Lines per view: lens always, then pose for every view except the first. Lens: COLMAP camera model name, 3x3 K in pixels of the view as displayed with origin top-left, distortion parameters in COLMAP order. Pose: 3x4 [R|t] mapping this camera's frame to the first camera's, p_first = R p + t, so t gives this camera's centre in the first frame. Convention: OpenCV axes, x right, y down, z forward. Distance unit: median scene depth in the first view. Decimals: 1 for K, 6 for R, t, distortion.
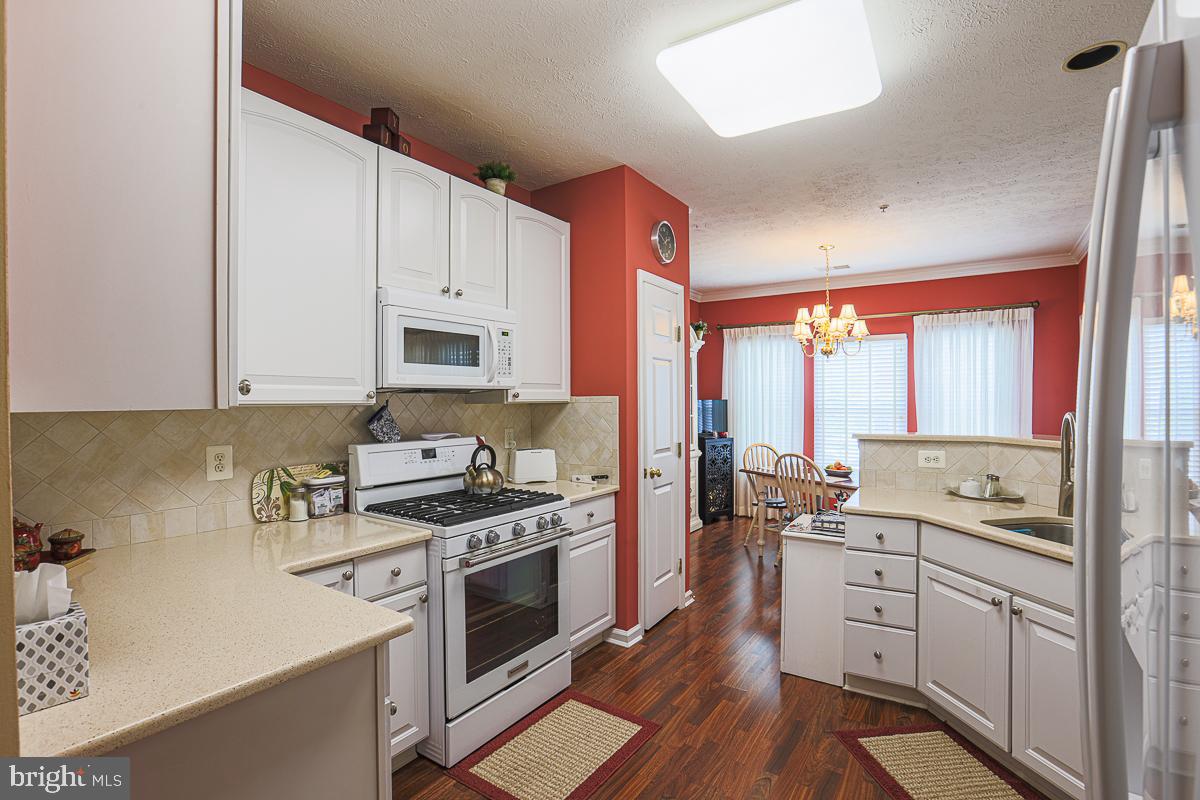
lens RADIAL K [[586.7, 0, 596.5], [0, 586.7, 399.8], [0, 0, 1]] dist [-0.048037, 0.029202]
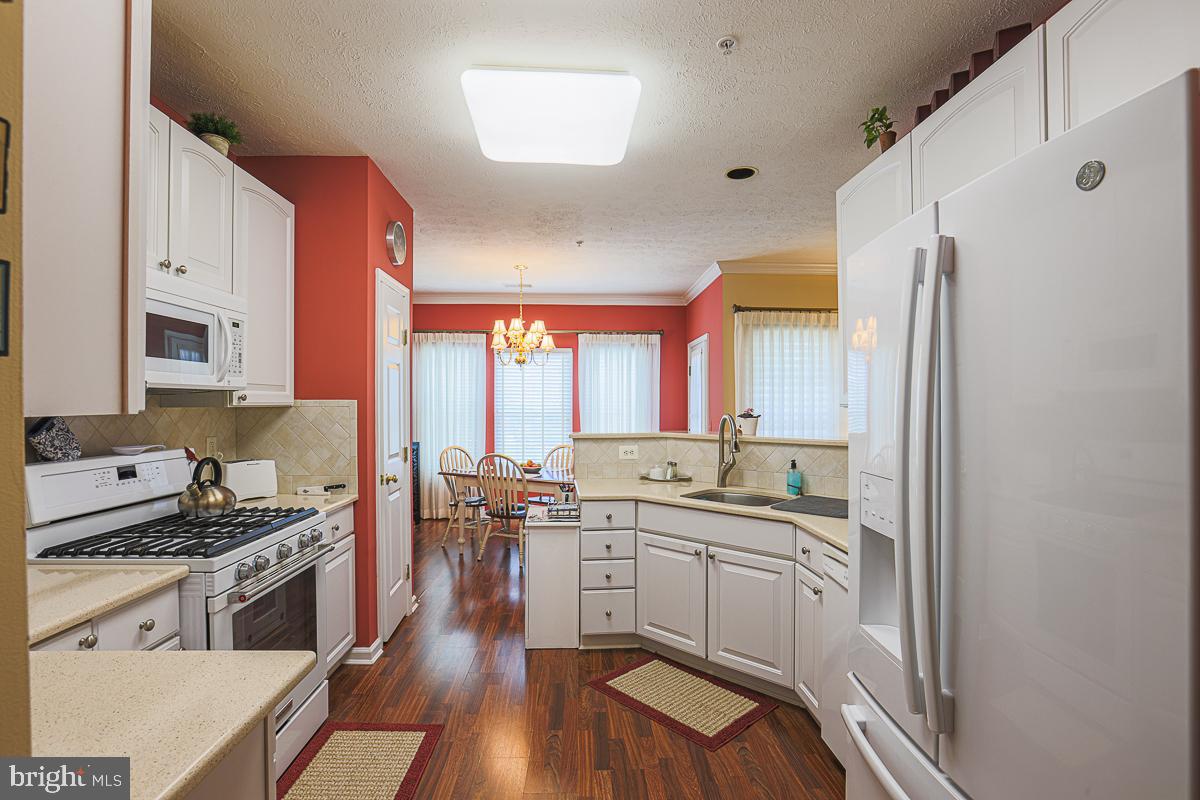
lens RADIAL K [[588.7, 0, 604.2], [0, 588.7, 401.0], [0, 0, 1]] dist [-0.051549, 0.041880]
pose [[0.798128, 0.008378, 0.602430, -0.236453], [-0.005325, 0.999962, -0.006852, 0.000252], [-0.602464, 0.002261, 0.798143, 0.013615]]
